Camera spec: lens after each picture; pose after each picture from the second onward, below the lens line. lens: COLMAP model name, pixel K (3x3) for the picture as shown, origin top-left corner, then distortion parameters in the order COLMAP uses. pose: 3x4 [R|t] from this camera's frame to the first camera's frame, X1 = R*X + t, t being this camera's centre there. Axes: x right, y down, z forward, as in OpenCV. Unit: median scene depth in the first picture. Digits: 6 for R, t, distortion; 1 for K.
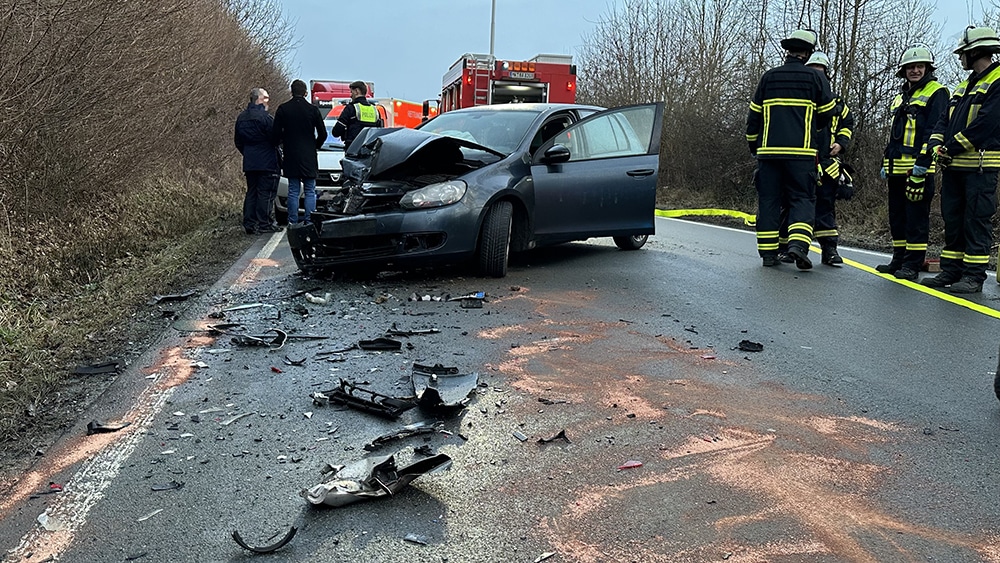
lens RADIAL K [[836.8, 0, 500.0], [0, 836.8, 281.5], [0, 0, 1]] dist [0.185972, -0.280146]
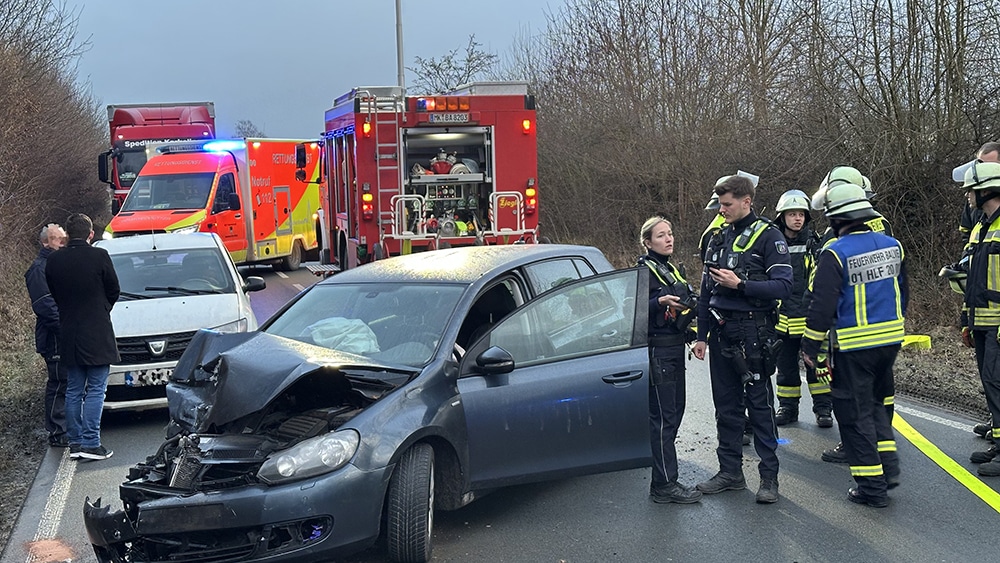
lens RADIAL K [[1405.8, 0, 500.0], [0, 1405.8, 281.5], [0, 0, 1]] dist [0.152469, -0.016387]
pose [[0.996369, -0.074399, 0.041396, 0.027825], [0.077045, 0.994808, -0.066491, -0.126537], [-0.036235, 0.069439, 0.996928, -0.095659]]
